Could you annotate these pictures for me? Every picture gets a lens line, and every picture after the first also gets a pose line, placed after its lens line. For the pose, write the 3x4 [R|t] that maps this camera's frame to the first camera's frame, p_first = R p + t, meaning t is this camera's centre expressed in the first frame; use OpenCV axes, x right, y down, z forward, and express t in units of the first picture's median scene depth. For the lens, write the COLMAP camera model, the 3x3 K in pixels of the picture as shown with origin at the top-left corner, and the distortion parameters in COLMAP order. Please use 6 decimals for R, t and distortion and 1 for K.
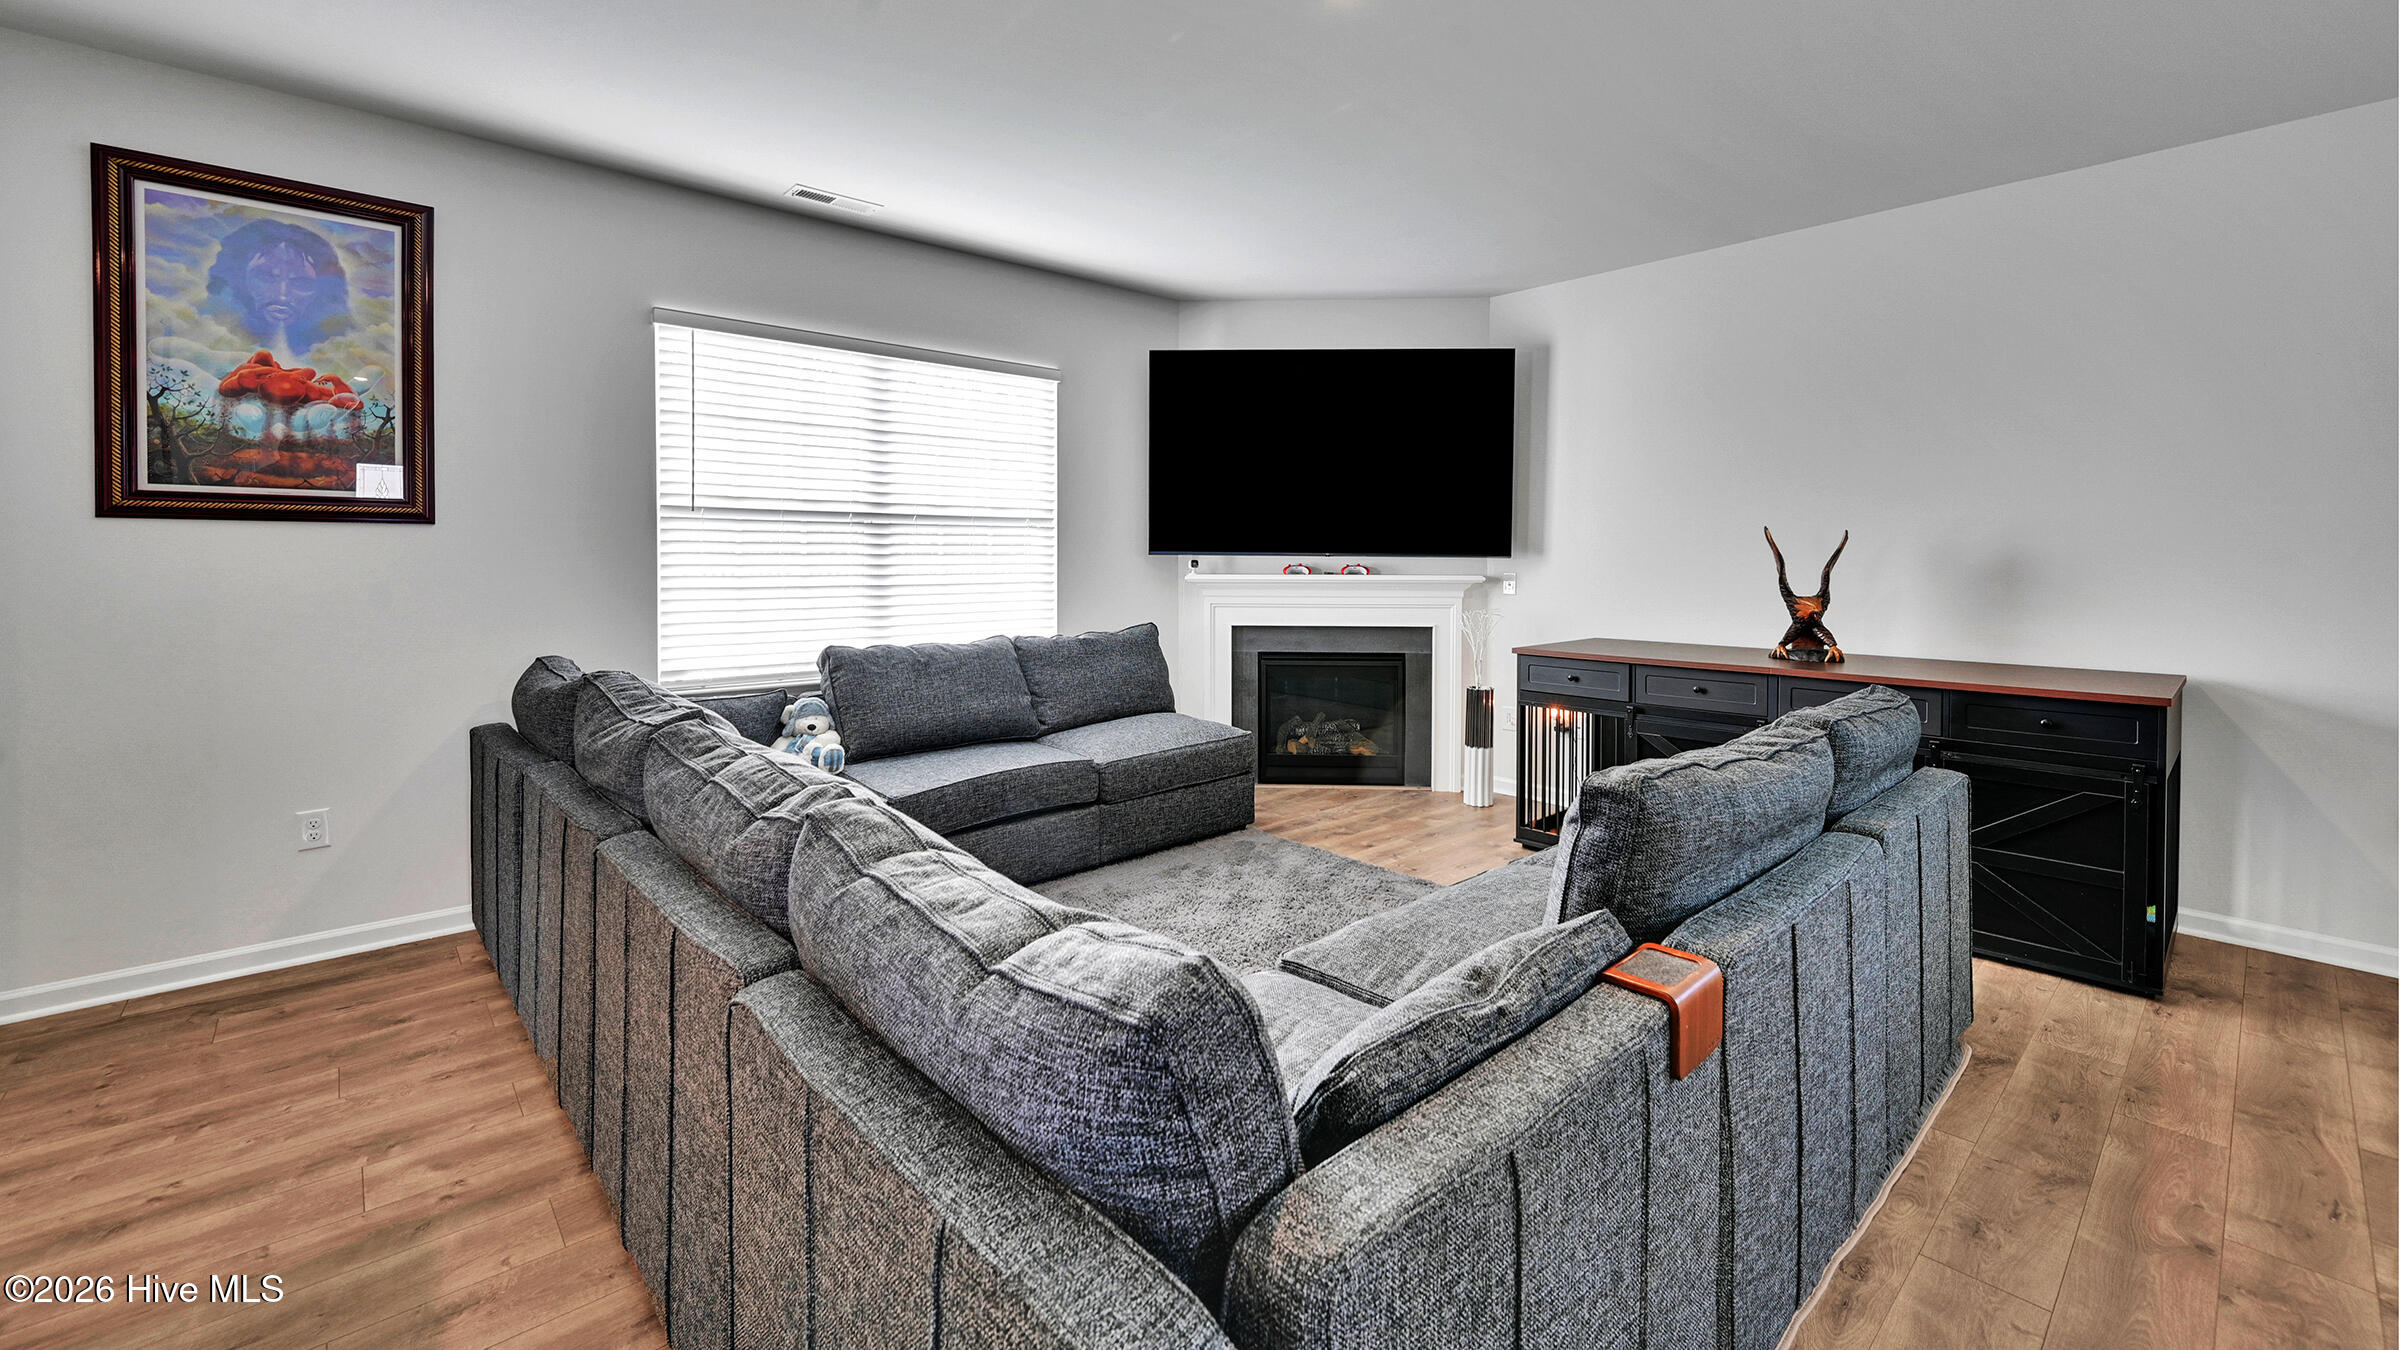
lens RADIAL K [[973.1, 0, 1208.6], [0, 973.1, 564.1], [0, 0, 1]] dist [0.010671, 0.000182]
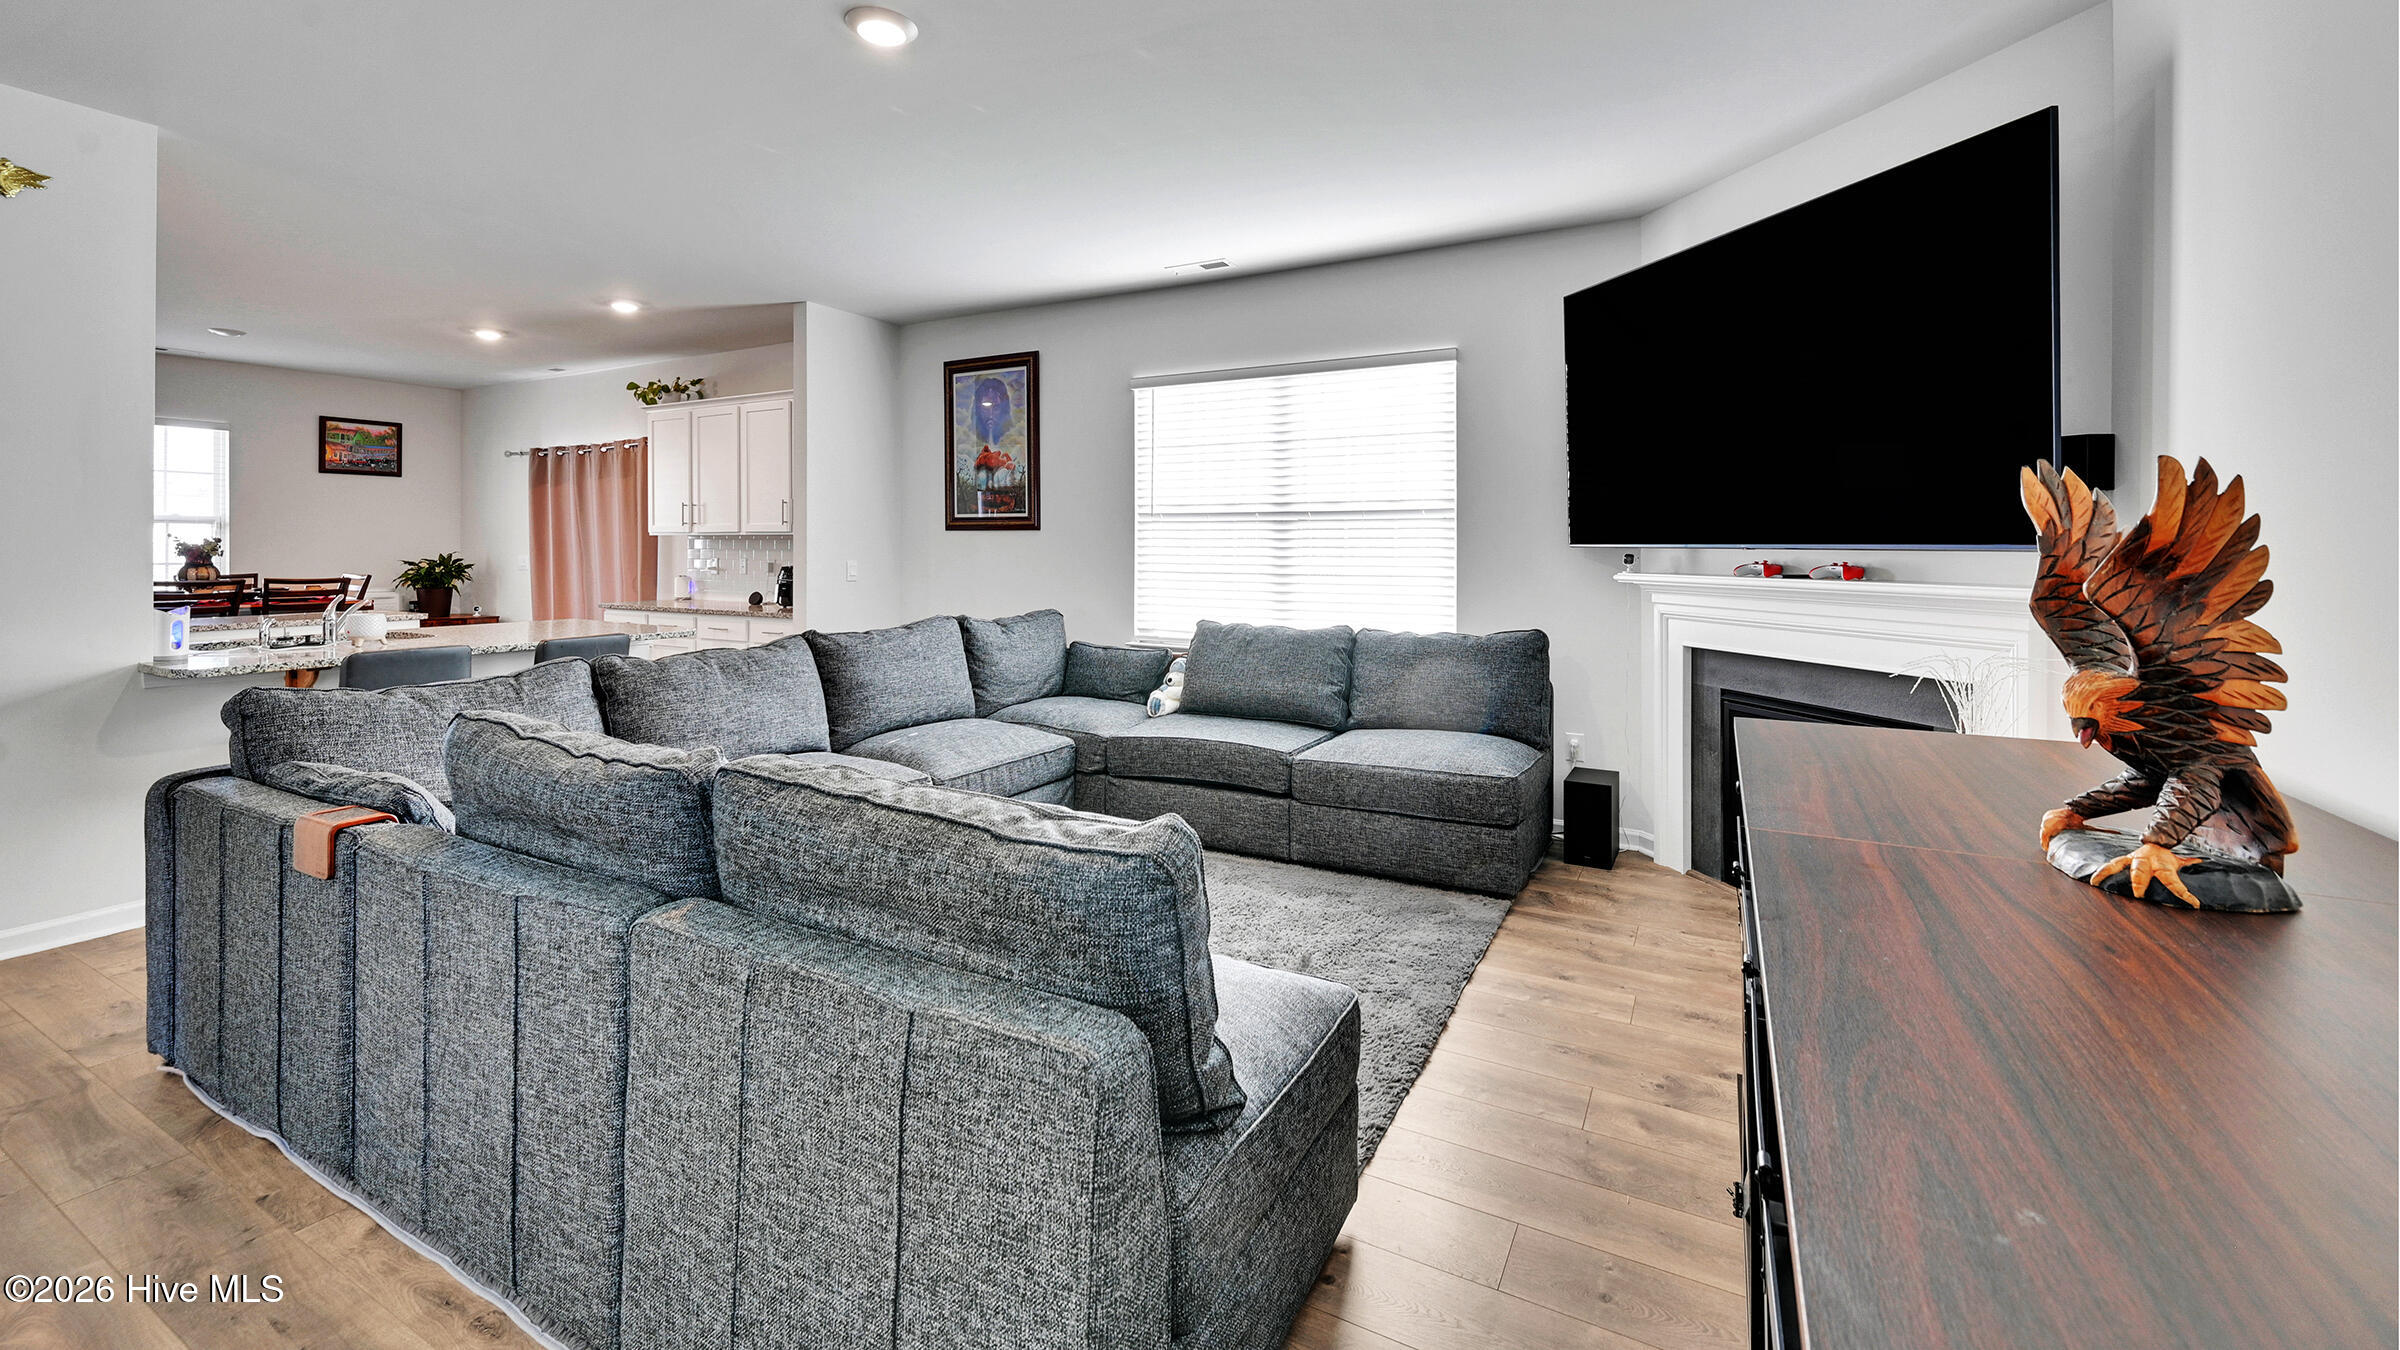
lens RADIAL K [[966.8, 0, 1211.3], [0, 966.8, 540.4], [0, 0, 1]] dist [0.011648, -0.000274]
pose [[0.340099, -0.009340, -0.940343, 0.701675], [-0.010513, 0.999850, -0.013733, -0.001430], [0.940331, 0.014556, 0.339950, 0.523104]]
